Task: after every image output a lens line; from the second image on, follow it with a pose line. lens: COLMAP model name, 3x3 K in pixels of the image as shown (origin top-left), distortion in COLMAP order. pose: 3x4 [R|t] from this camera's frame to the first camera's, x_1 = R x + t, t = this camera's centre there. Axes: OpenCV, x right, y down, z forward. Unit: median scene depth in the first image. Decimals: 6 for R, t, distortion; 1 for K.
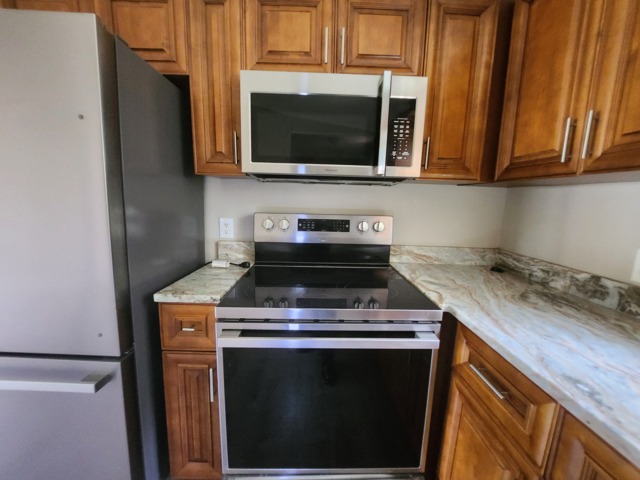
lens RADIAL K [[255.8, 0, 318.9], [0, 255.8, 238.3], [0, 0, 1]] dist [-0.015565, -0.000329]
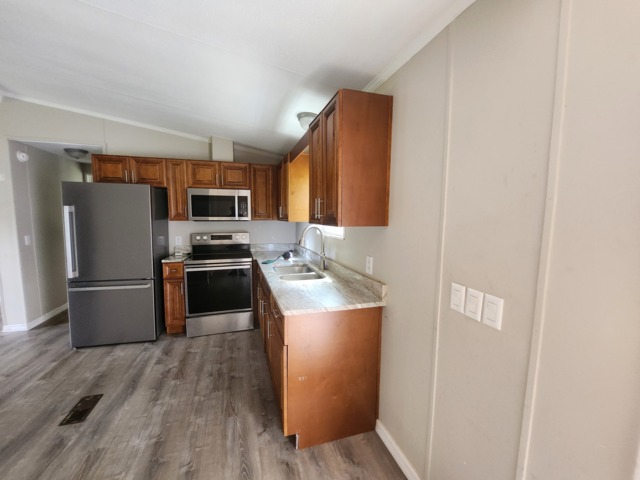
lens RADIAL K [[255.8, 0, 321.0], [0, 255.8, 238.4], [0, 0, 1]] dist [-0.015565, -0.000329]
pose [[0.962458, -0.044907, 0.267691, 0.388593], [0.063034, 0.996236, -0.059508, 0.231825], [-0.264011, 0.074147, 0.961665, -2.297212]]
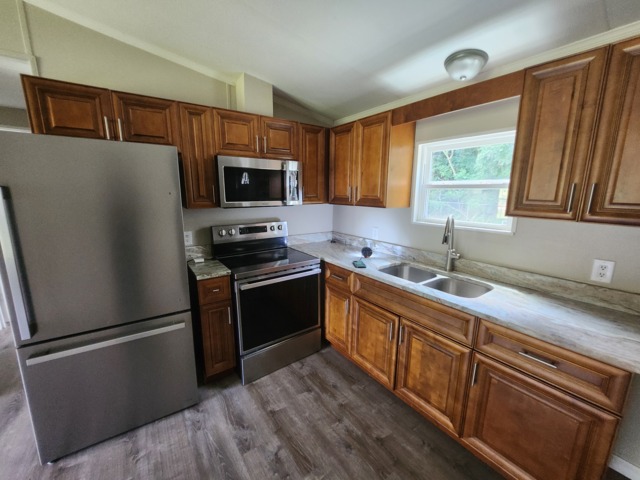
lens RADIAL K [[255.8, 0, 315.5], [0, 255.8, 237.8], [0, 0, 1]] dist [-0.015565, -0.000329]
pose [[0.831774, -0.126015, 0.540623, -0.781508], [0.105663, 0.992028, 0.068666, -0.094556], [-0.544966, 0.000009, 0.838458, -0.975485]]
